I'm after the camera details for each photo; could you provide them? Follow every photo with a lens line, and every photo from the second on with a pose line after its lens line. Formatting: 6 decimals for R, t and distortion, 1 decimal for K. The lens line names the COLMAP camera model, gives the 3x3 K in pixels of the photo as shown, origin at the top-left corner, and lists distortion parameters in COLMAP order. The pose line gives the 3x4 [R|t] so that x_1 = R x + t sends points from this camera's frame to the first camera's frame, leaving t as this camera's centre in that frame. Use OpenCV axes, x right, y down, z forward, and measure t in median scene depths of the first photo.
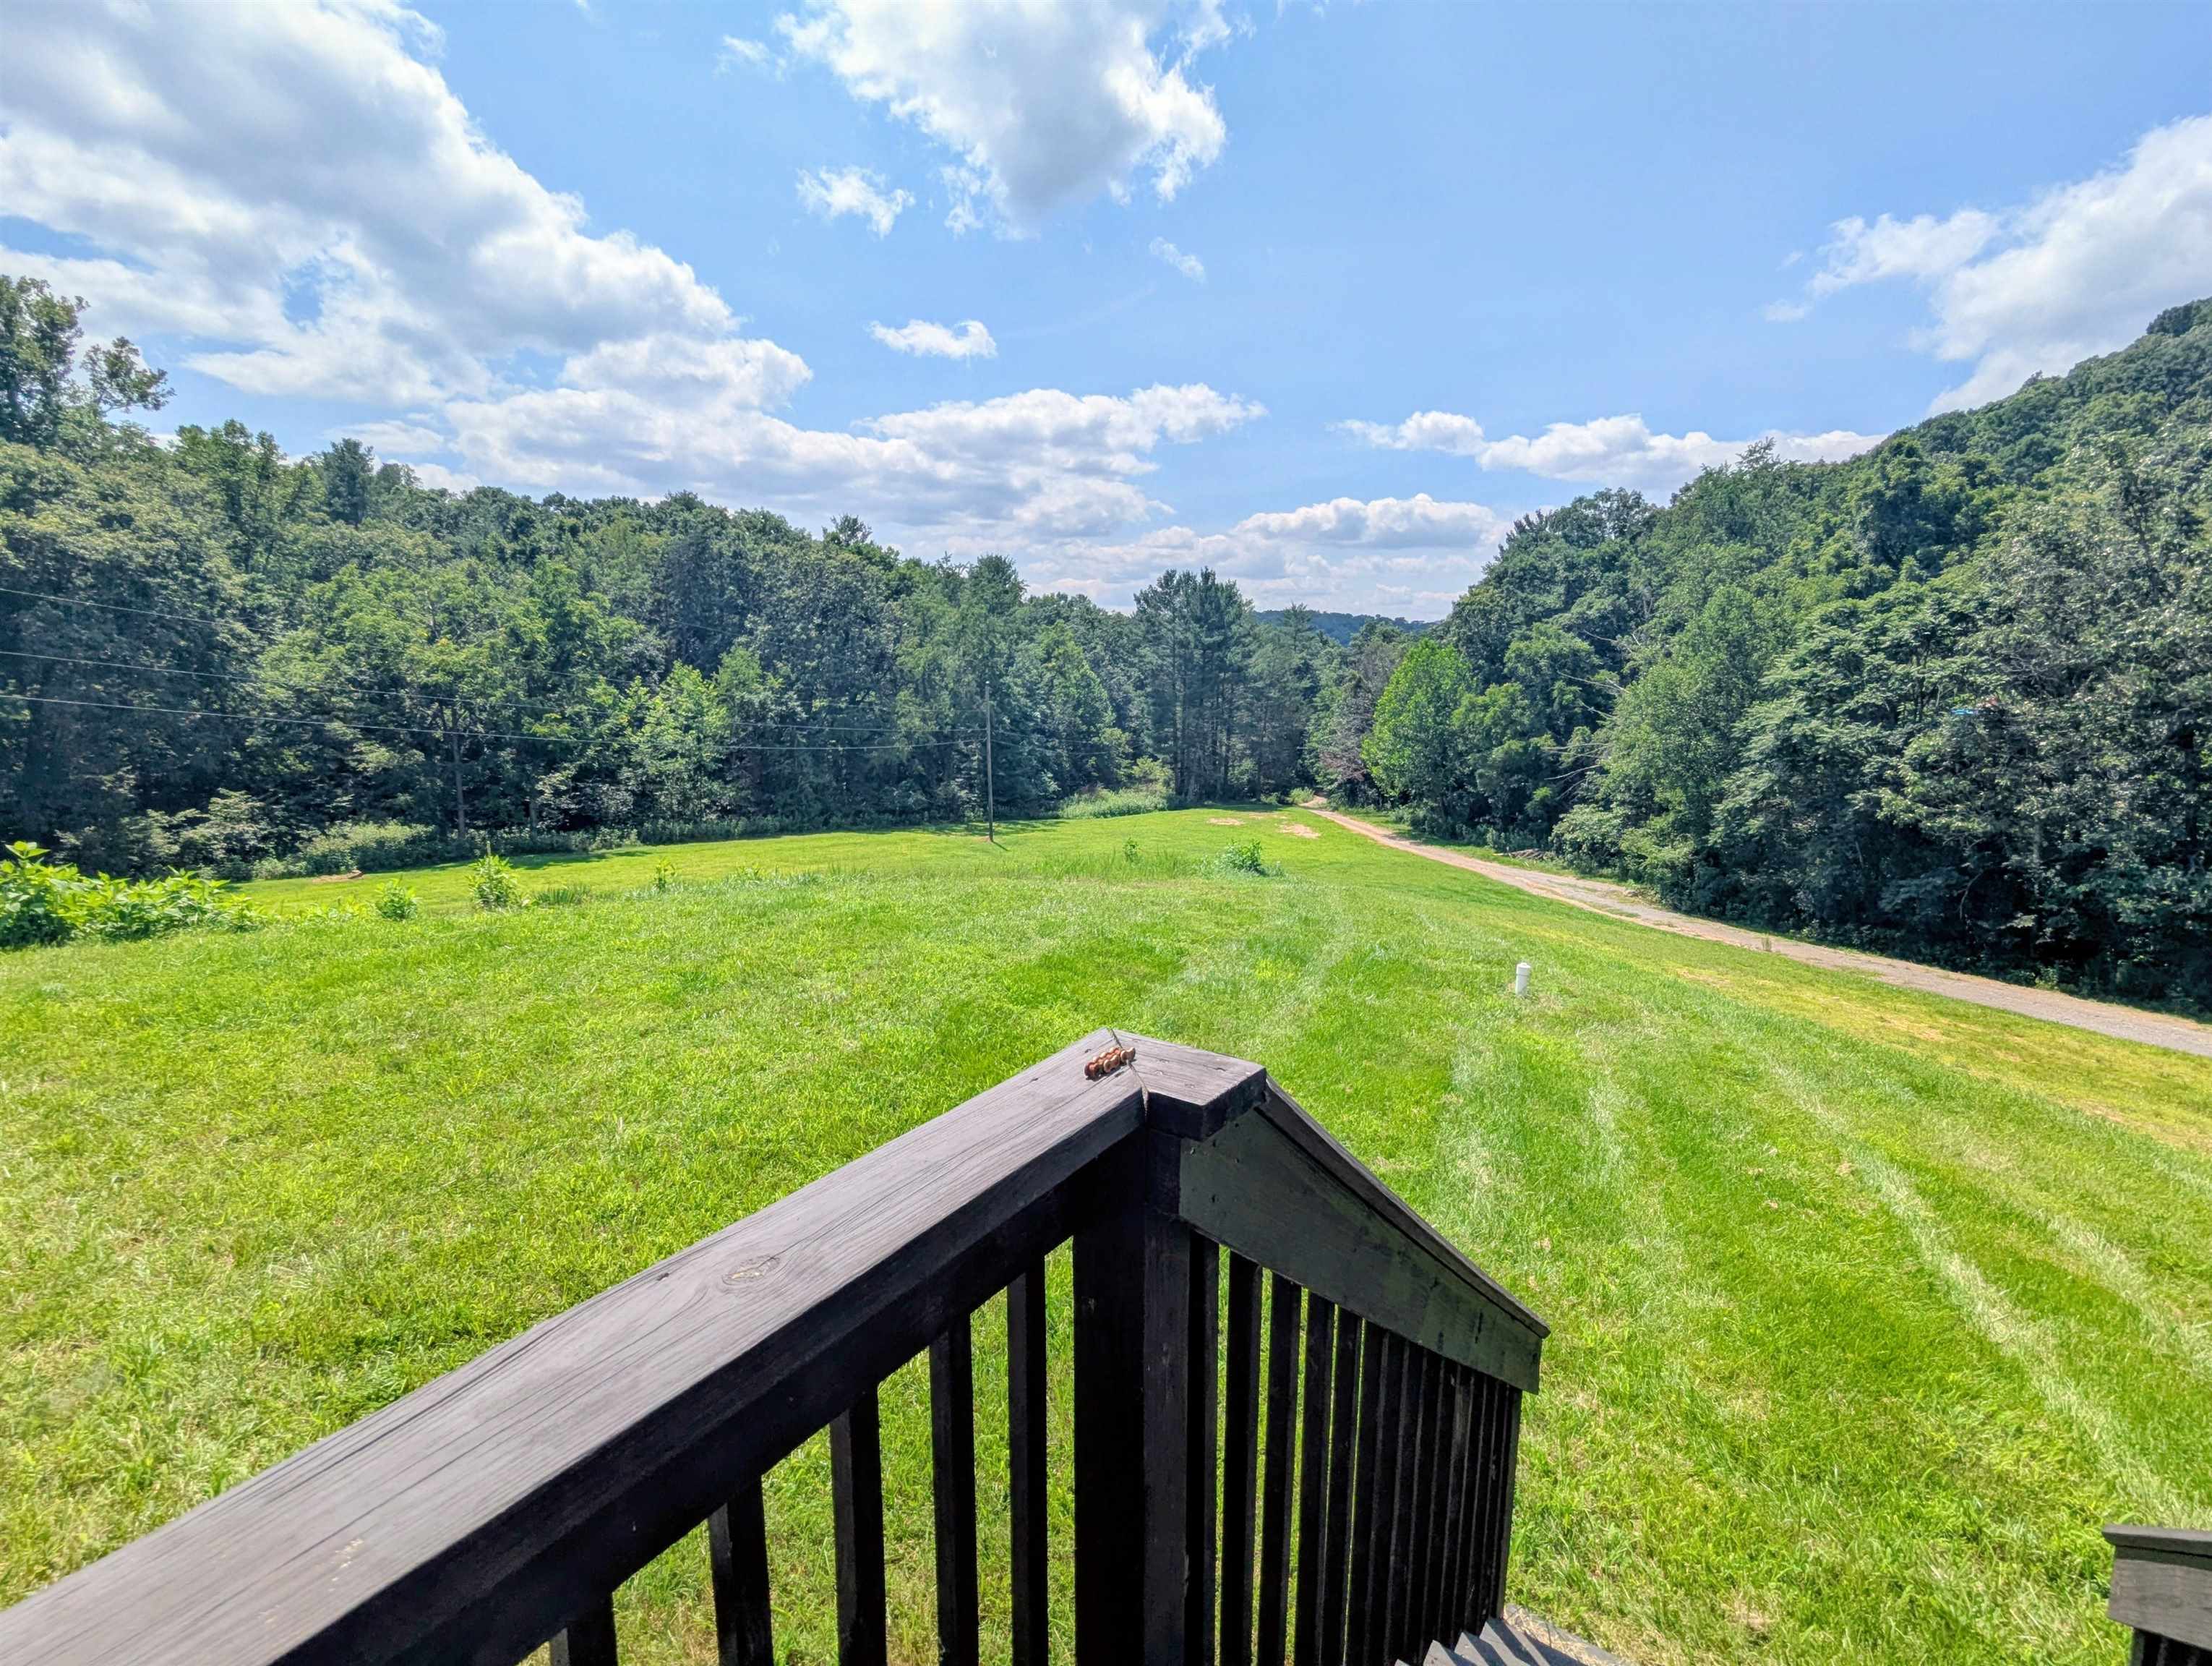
lens RADIAL K [[1063.0, 0, 1087.2], [0, 1063.0, 812.1], [0, 0, 1]] dist [0.003903, 0.002048]
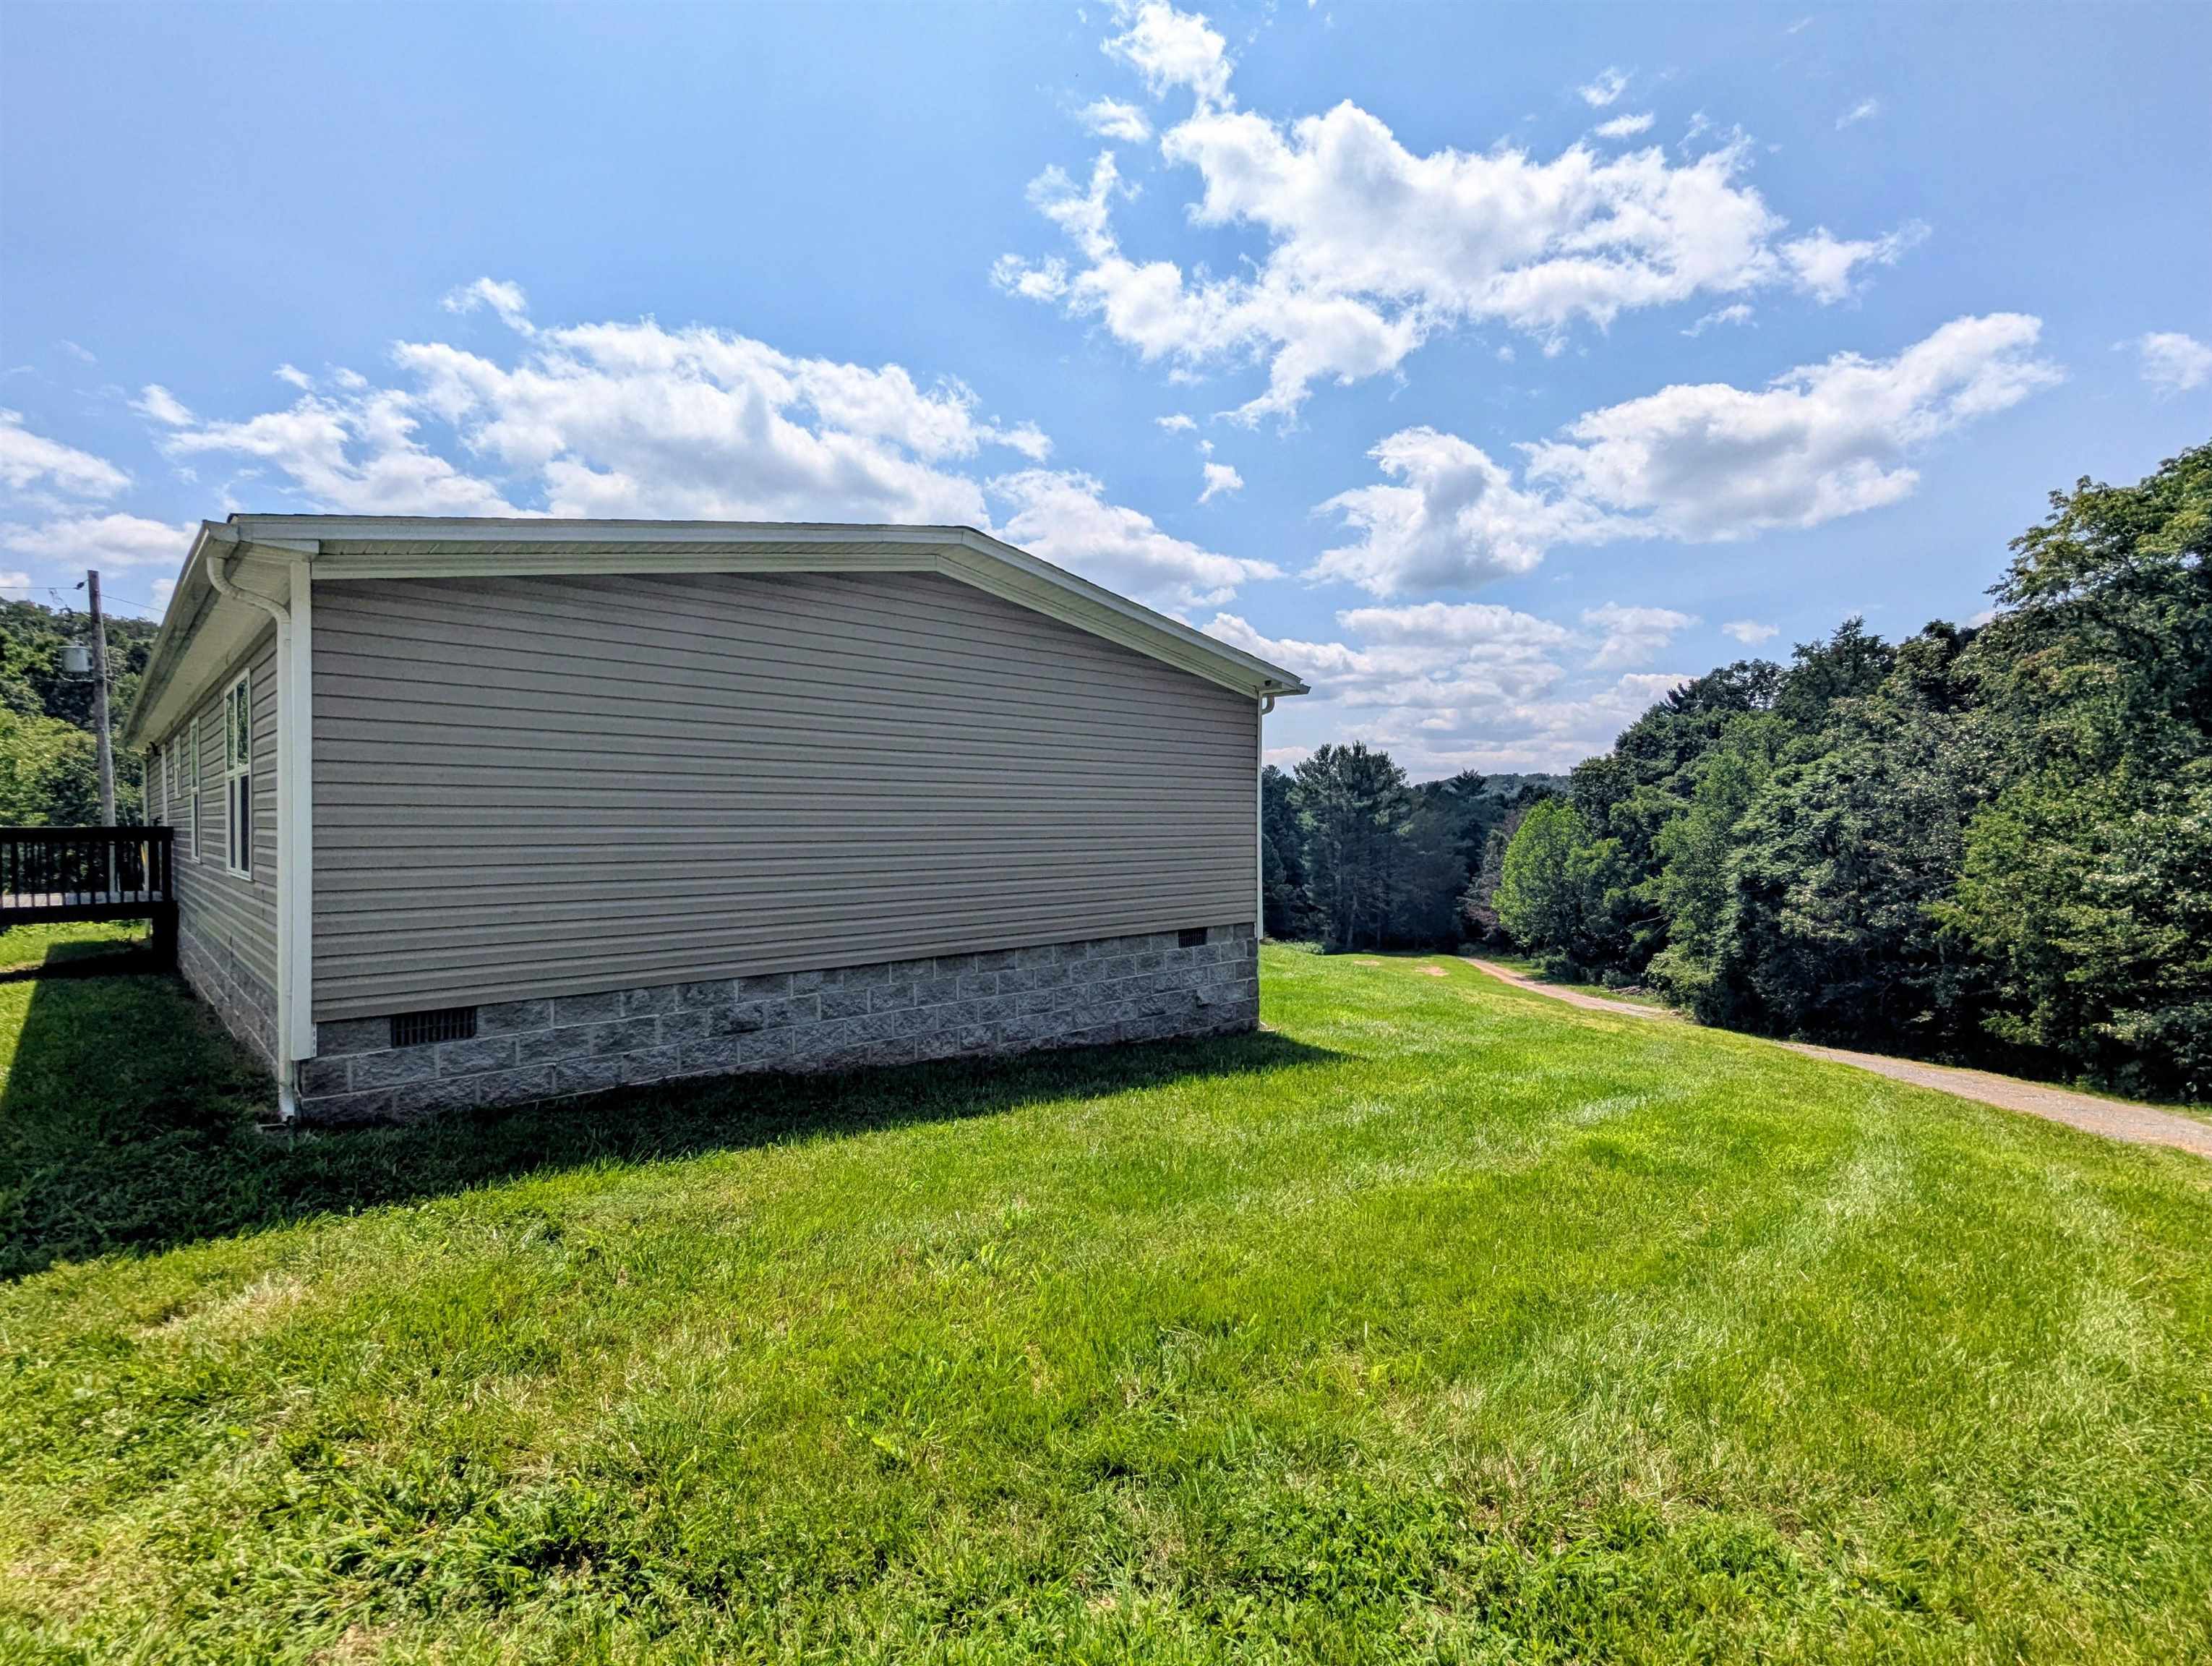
lens RADIAL K [[1063.0, 0, 1083.8], [0, 1063.0, 822.4], [0, 0, 1]] dist [0.003903, 0.002048]
pose [[0.977835, -0.009418, -0.209164, 0.077276], [-0.021281, 0.989344, -0.144035, 0.032708], [0.208291, 0.145294, 0.967215, -0.186563]]
